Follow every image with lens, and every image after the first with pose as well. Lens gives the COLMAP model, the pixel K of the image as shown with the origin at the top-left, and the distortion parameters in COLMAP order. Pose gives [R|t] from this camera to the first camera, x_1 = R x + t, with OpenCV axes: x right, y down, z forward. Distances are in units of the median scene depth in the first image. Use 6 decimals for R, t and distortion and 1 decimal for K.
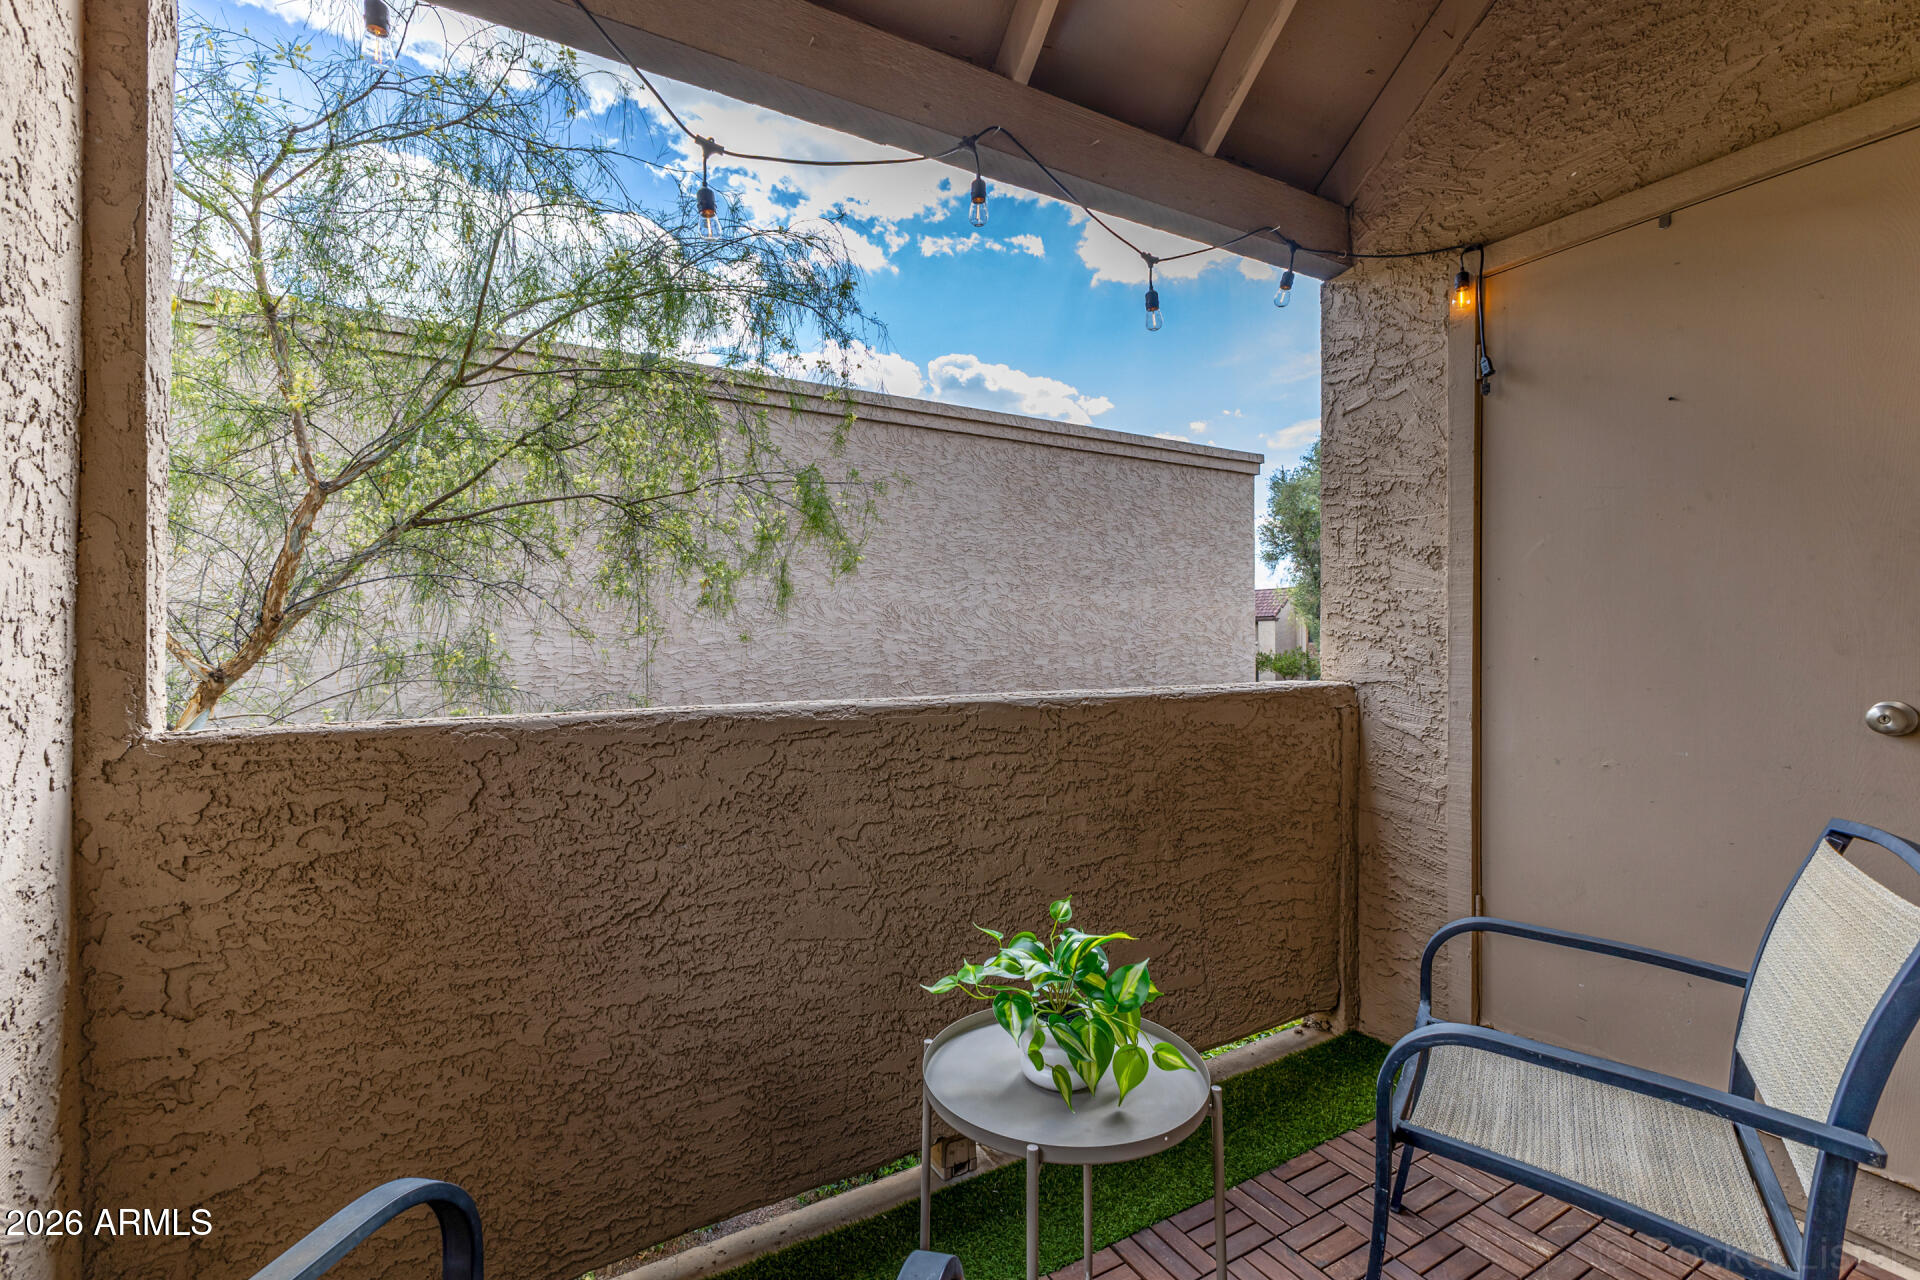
lens RADIAL K [[835.2, 0, 959.7], [0, 835.2, 637.7], [0, 0, 1]] dist [0.002484, -0.001870]
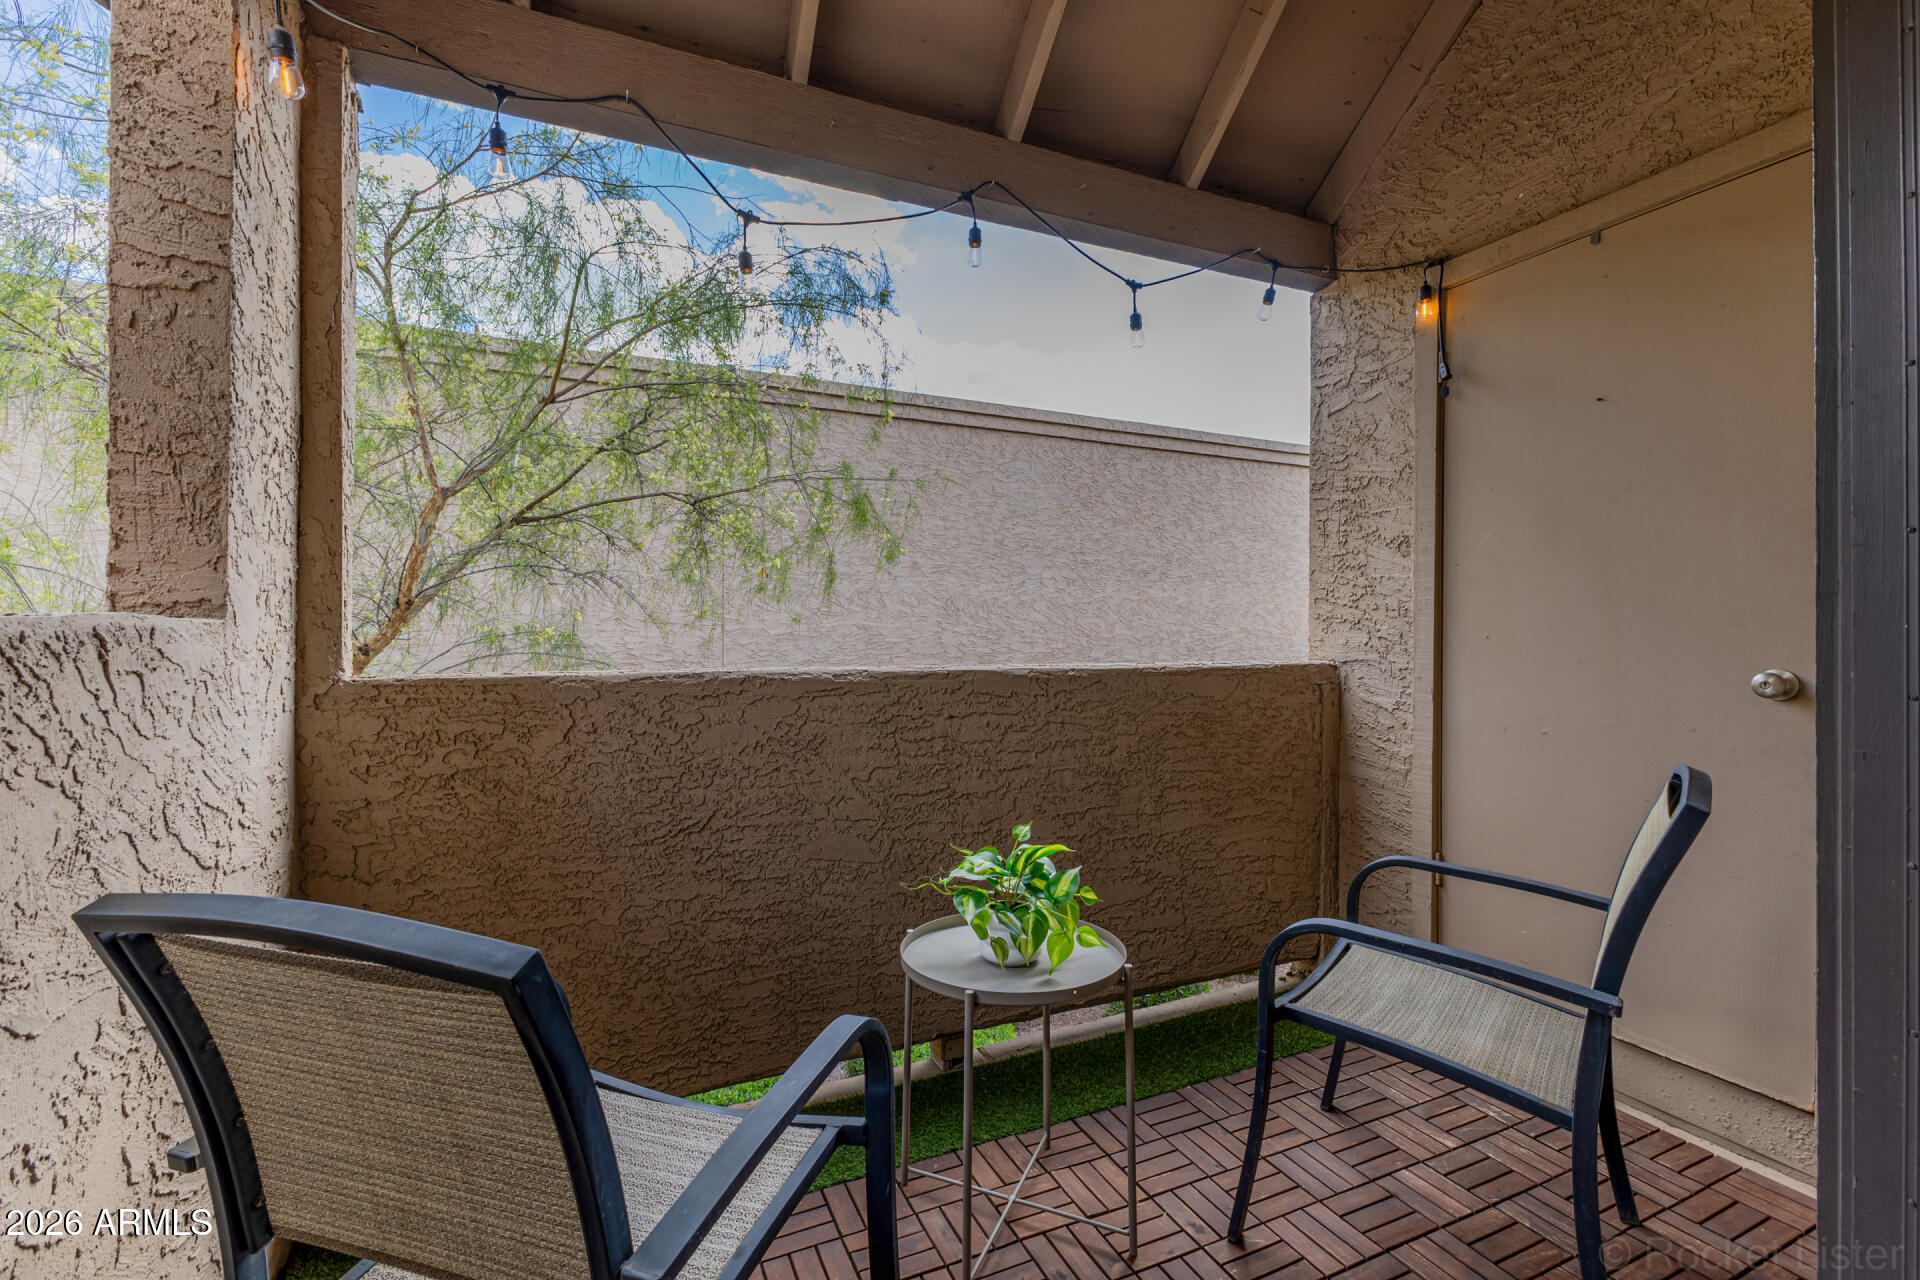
lens RADIAL K [[835.2, 0, 954.6], [0, 835.2, 638.9], [0, 0, 1]] dist [0.002484, -0.001870]
pose [[0.995659, 0.003530, -0.093010, 0.105245], [-0.003063, 0.999982, 0.005163, 0.027255], [0.093027, -0.004856, 0.995652, -0.179460]]
